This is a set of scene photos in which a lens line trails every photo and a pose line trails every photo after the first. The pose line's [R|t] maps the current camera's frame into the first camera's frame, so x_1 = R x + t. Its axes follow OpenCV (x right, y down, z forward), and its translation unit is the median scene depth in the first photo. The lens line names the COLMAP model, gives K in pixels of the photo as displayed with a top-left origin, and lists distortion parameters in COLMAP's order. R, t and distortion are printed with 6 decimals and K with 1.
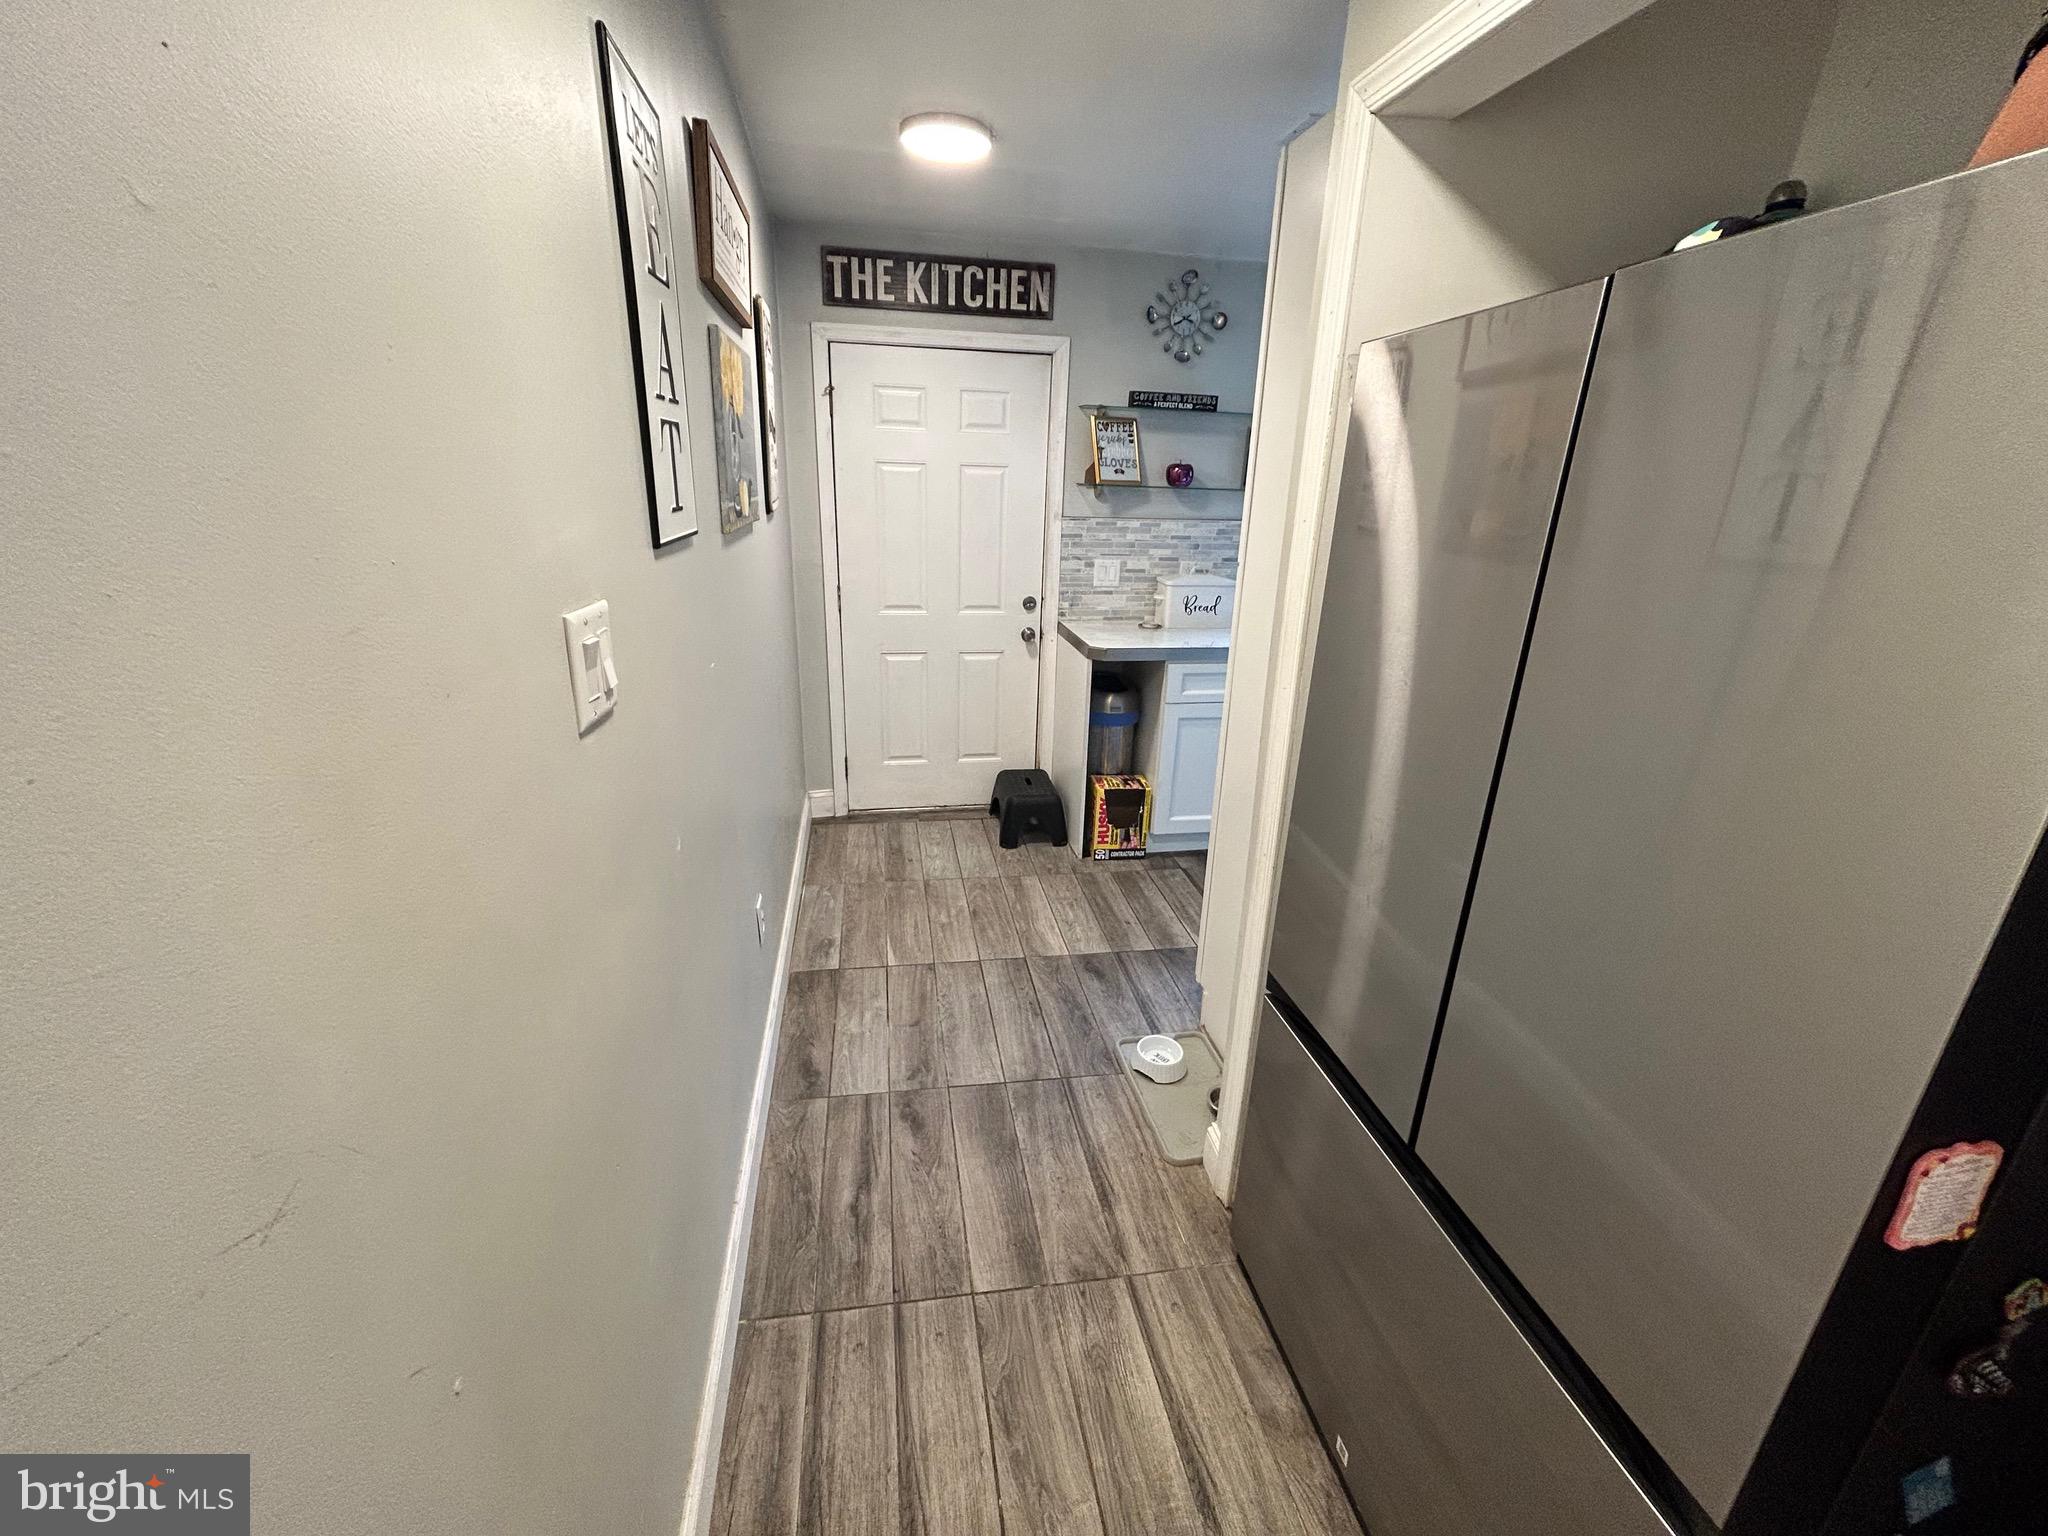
lens RADIAL K [[825.4, 0, 1025.7], [0, 825.4, 760.4], [0, 0, 1]] dist [0.001908, -0.002760]
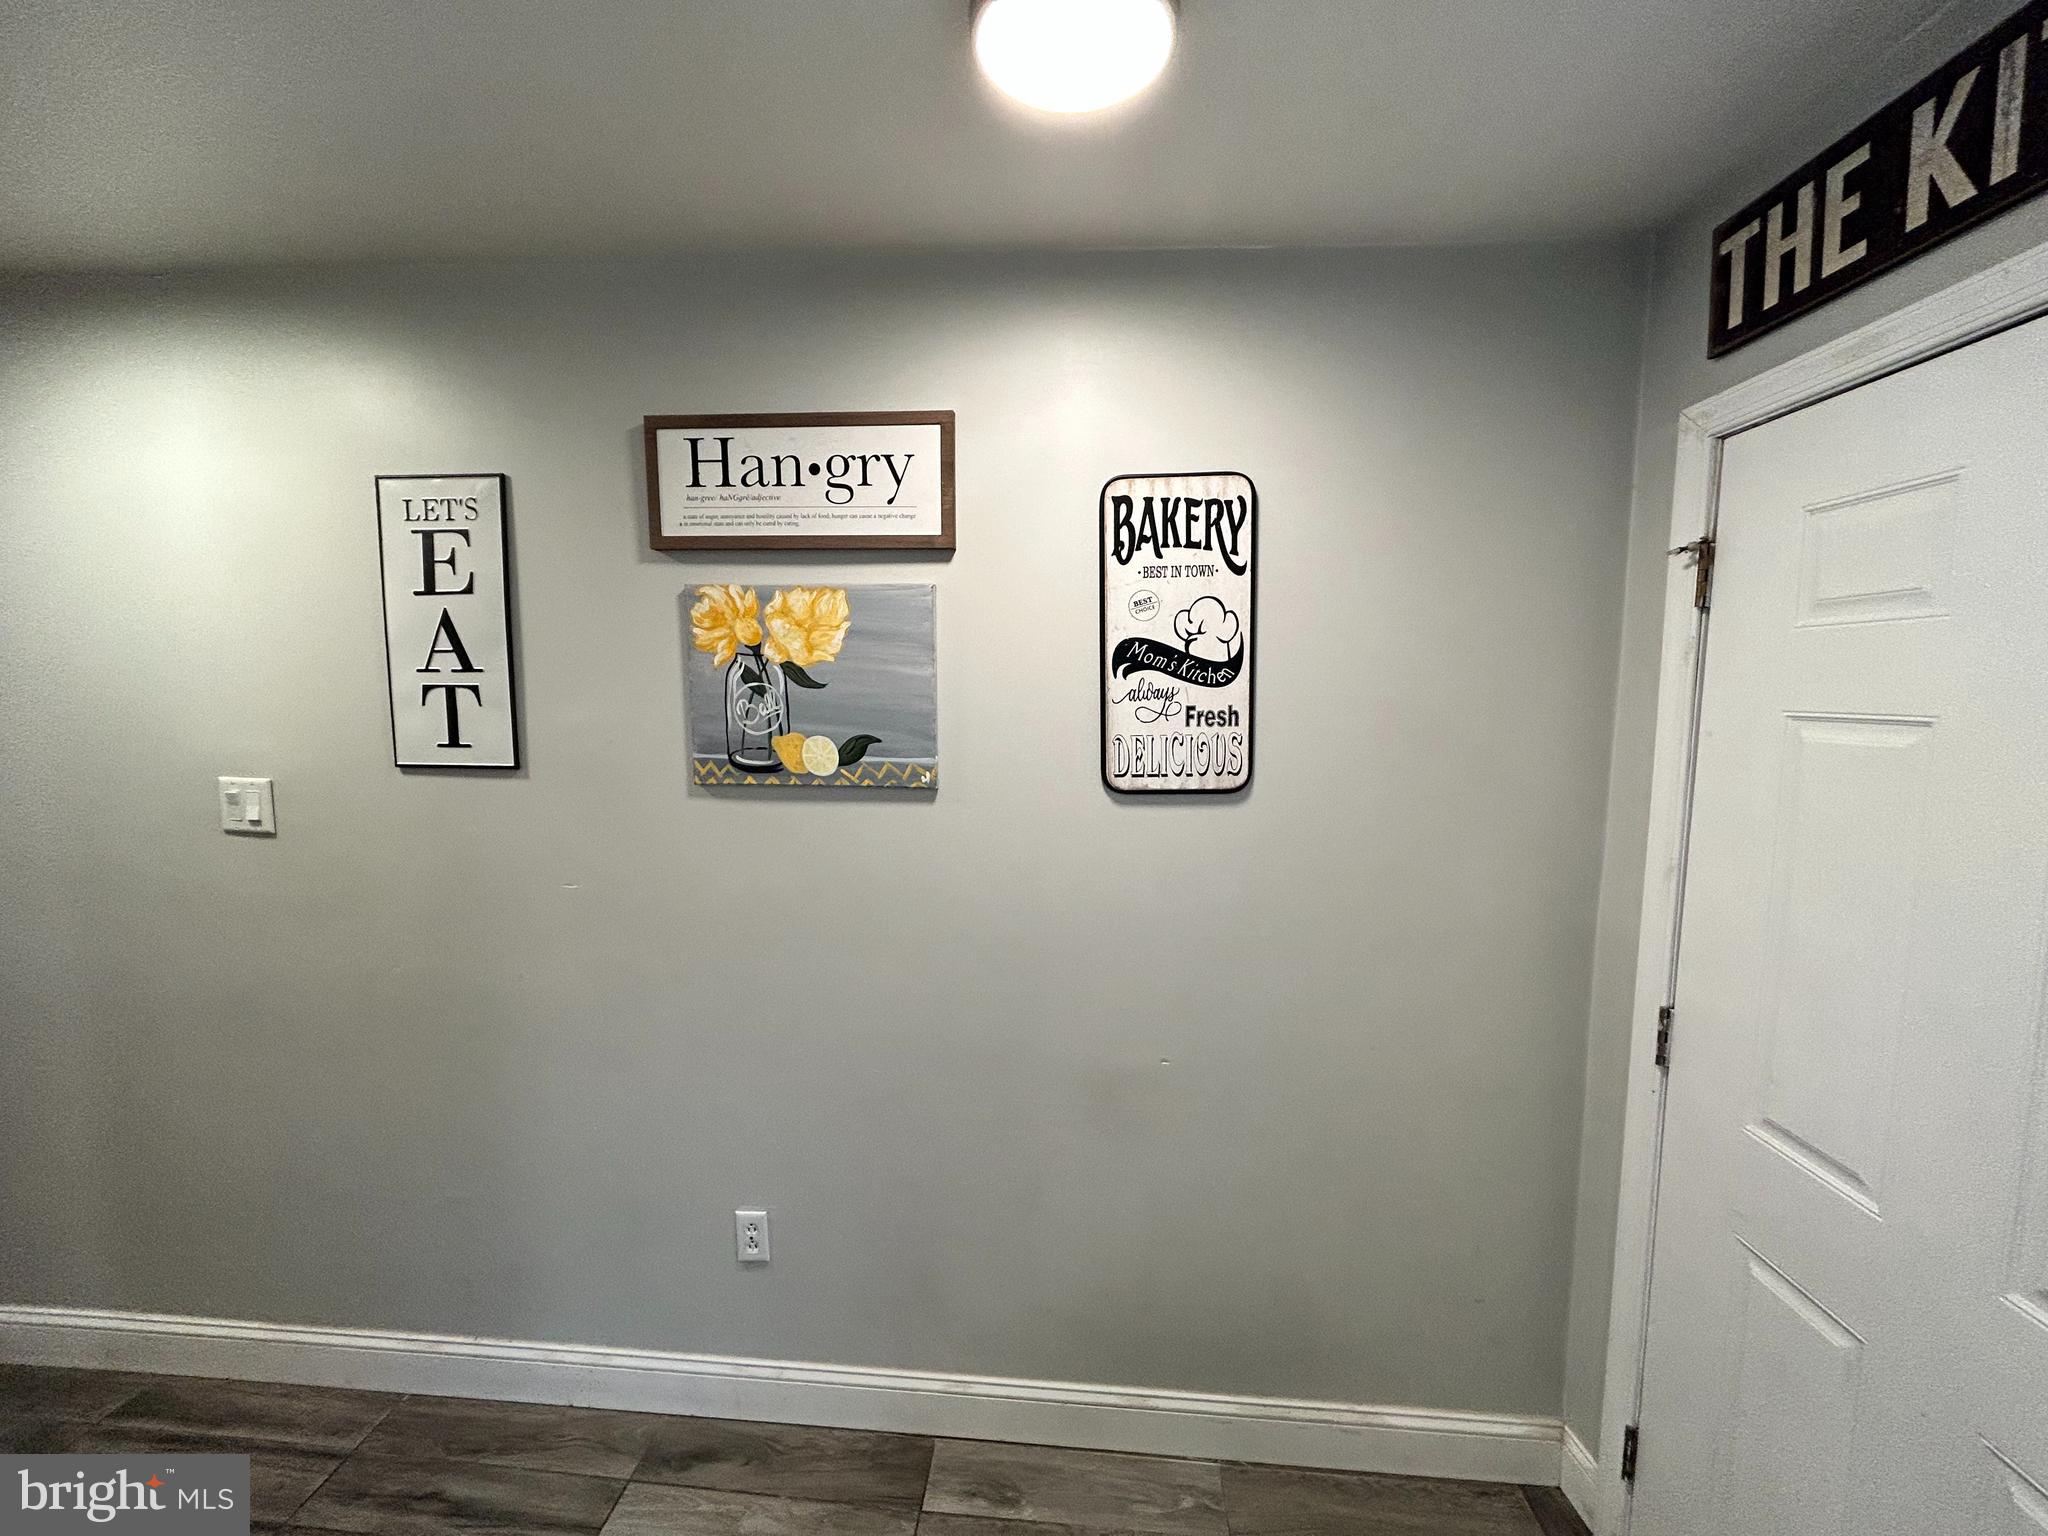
lens RADIAL K [[825.4, 0, 1025.6], [0, 825.4, 767.3], [0, 0, 1]] dist [0.001908, -0.002760]
pose [[-0.249732, 0.060412, -0.966429, 0.254847], [-0.334427, 0.931257, 0.144632, -0.306467], [0.908731, 0.359319, -0.212361, 0.850247]]
